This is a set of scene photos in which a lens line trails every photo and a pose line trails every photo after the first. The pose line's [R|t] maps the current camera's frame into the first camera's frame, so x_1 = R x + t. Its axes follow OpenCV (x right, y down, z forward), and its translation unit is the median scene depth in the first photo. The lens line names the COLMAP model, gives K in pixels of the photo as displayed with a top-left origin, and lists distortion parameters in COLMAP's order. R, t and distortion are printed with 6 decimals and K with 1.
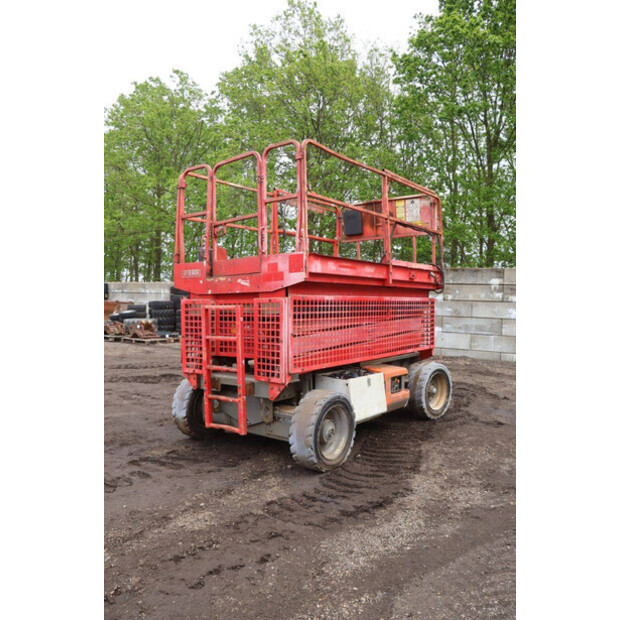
lens RADIAL K [[494.5, 0, 310.0], [0, 494.5, 310.0], [0, 0, 1]] dist [-0.105126, 0.000626]
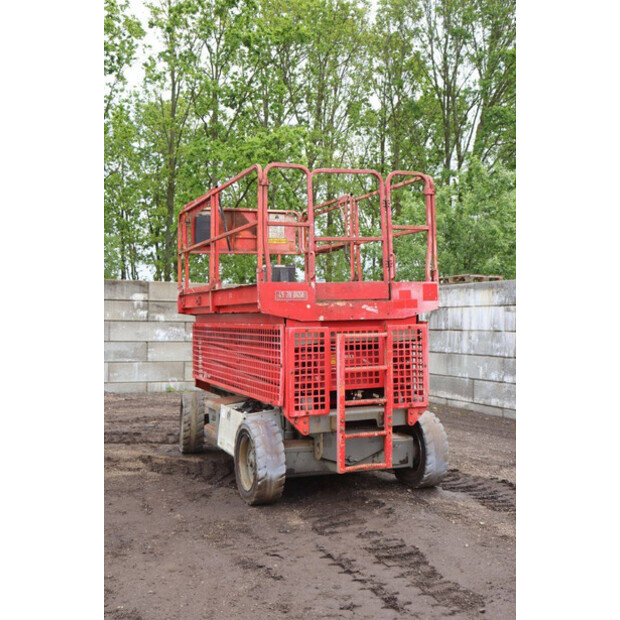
lens RADIAL K [[684.6, 0, 310.0], [0, 684.6, 310.0], [0, 0, 1]] dist [-0.005931, -0.001150]
pose [[0.521013, 0.002570, 0.853545, -1.313214], [0.020551, 0.999668, -0.015555, -0.034954], [-0.853301, 0.025646, 0.520787, 0.412256]]
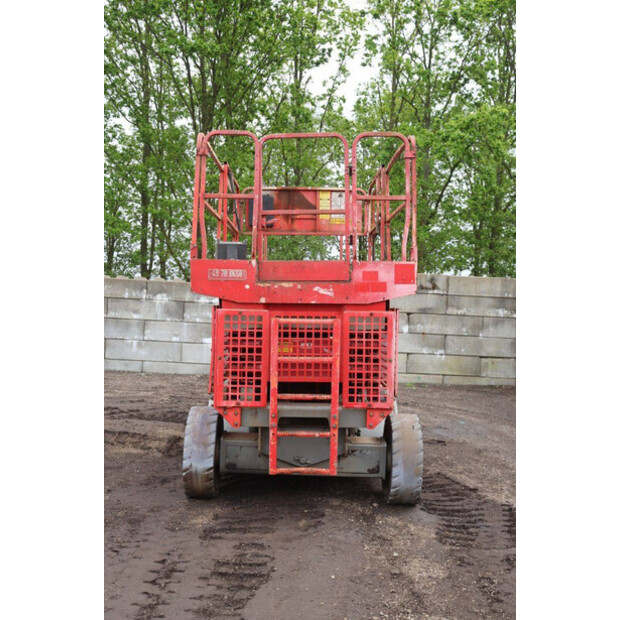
lens RADIAL K [[684.6, 0, 310.0], [0, 684.6, 310.0], [0, 0, 1]] dist [-0.005931, -0.001150]
pose [[0.797830, 0.014108, 0.602717, -0.842541], [-0.015016, 0.999881, -0.003527, -0.019886], [-0.602695, -0.006237, 0.797947, 0.096607]]
